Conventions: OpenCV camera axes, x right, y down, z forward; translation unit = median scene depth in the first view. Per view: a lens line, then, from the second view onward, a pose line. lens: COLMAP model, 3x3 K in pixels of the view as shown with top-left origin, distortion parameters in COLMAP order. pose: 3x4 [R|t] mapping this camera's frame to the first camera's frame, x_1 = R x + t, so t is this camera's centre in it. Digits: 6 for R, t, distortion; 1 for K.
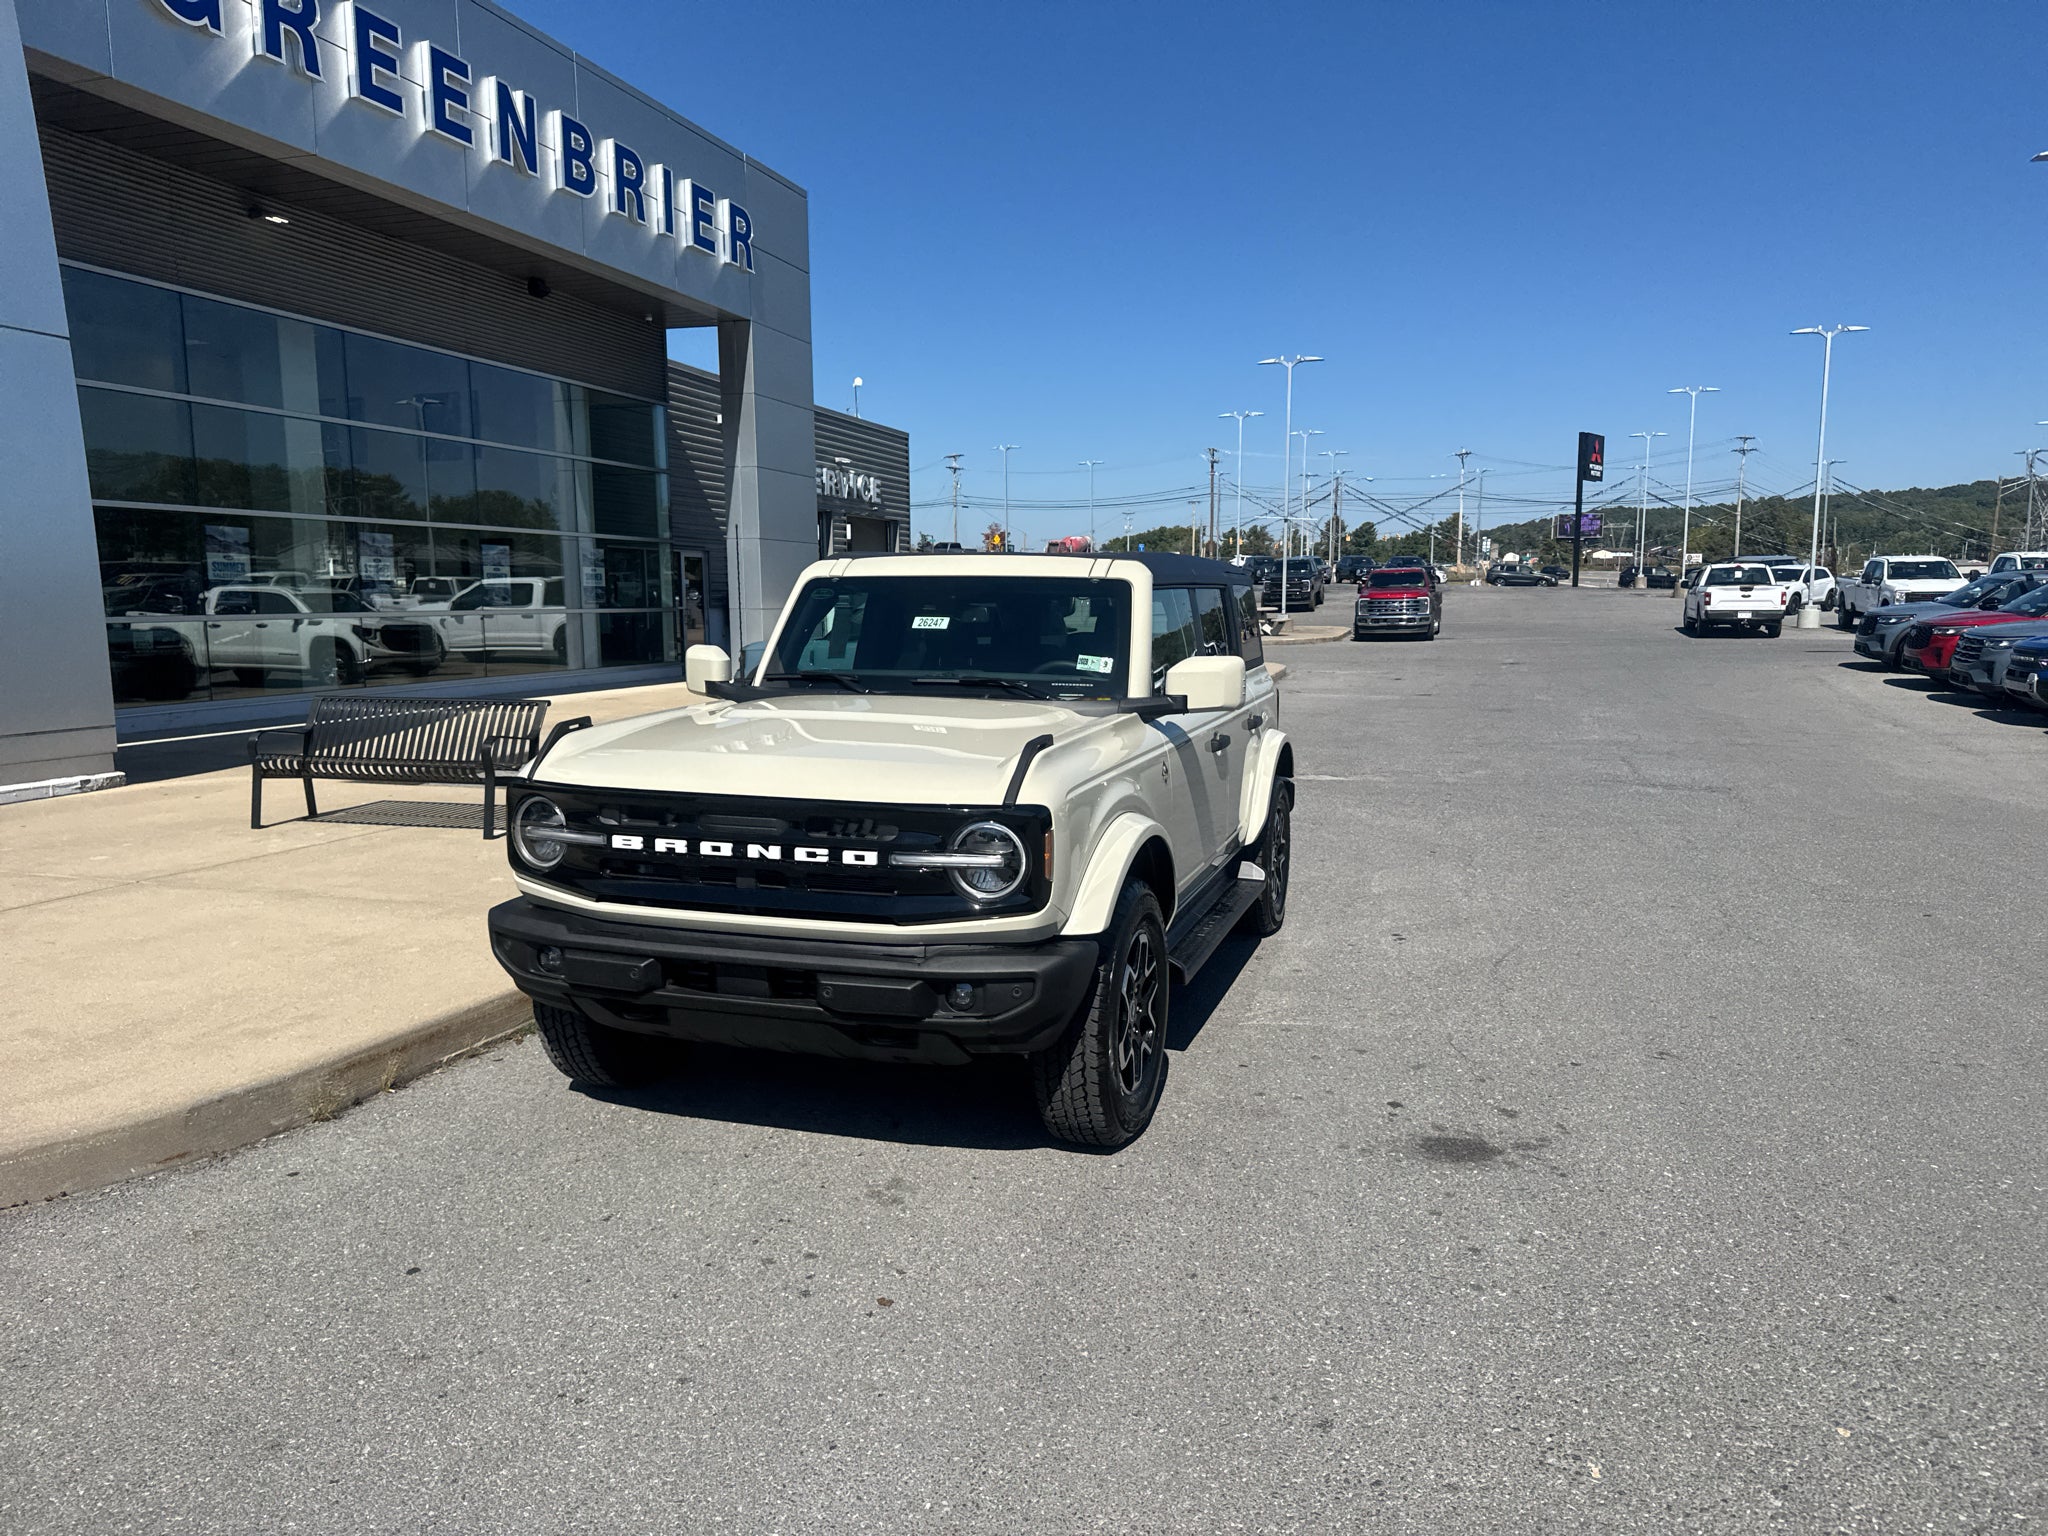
lens RADIAL K [[1437.0, 0, 1034.7], [0, 1437.0, 769.4], [0, 0, 1]] dist [0.059448, -0.090819]
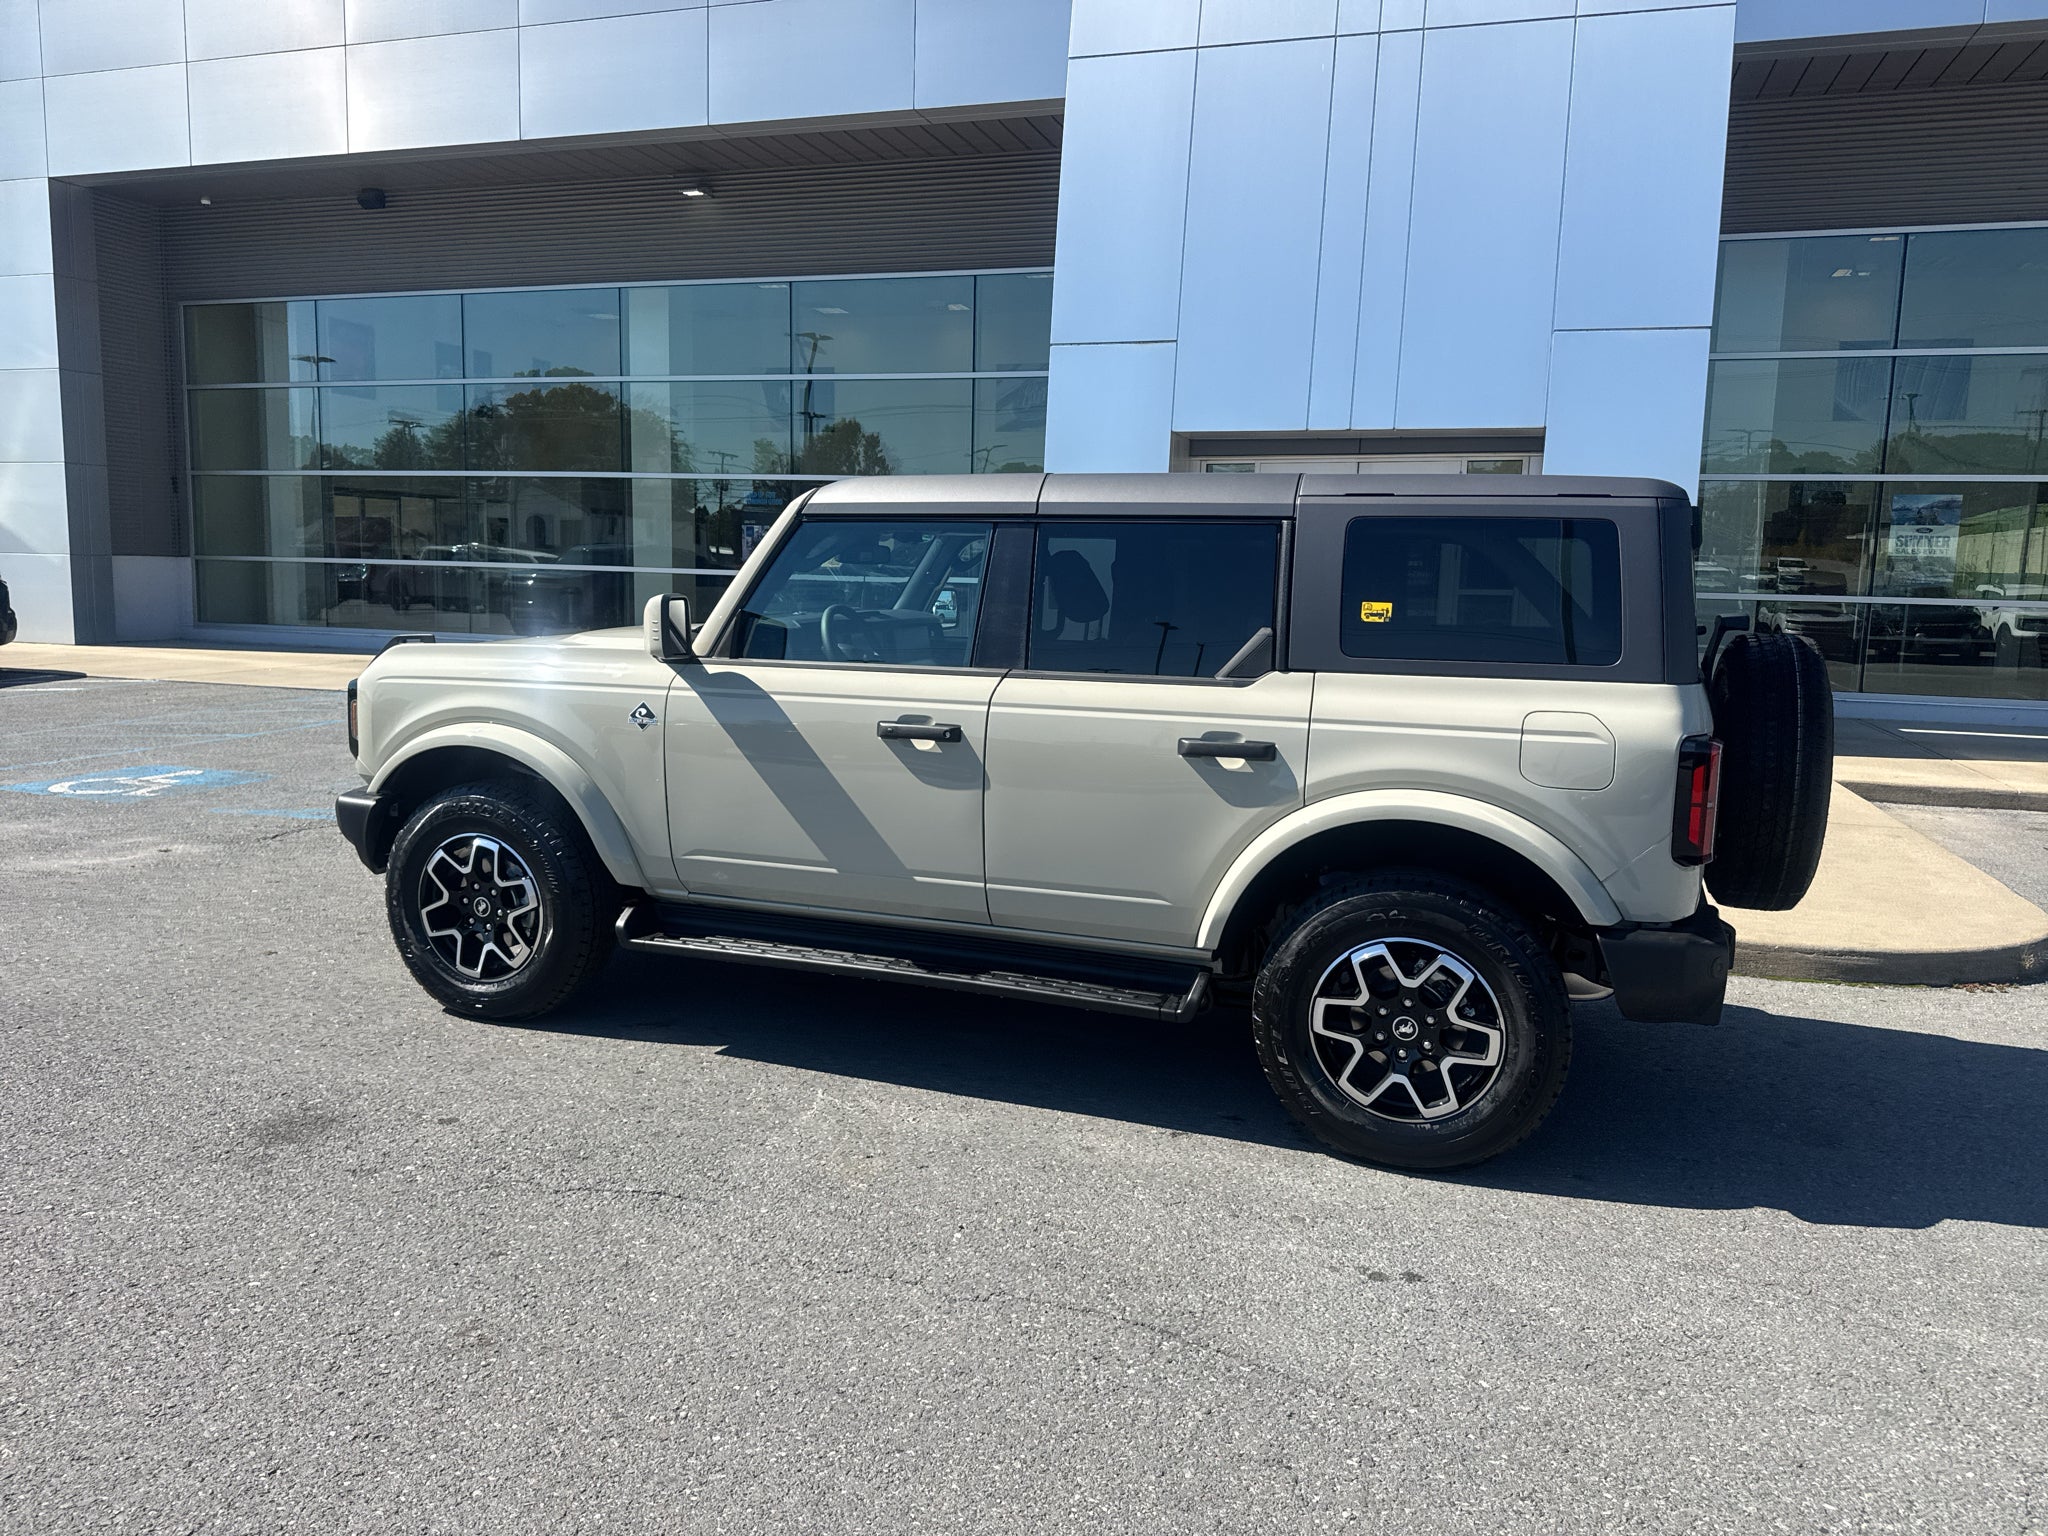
lens RADIAL K [[1429.1, 0, 1031.6], [0, 1429.1, 761.6], [0, 0, 1]] dist [0.067666, -0.097508]
pose [[-0.023231, 0.135316, -0.990530, 0.441083], [-0.142181, 0.980279, 0.137250, -0.057976], [0.989568, 0.144023, -0.003533, 0.550648]]
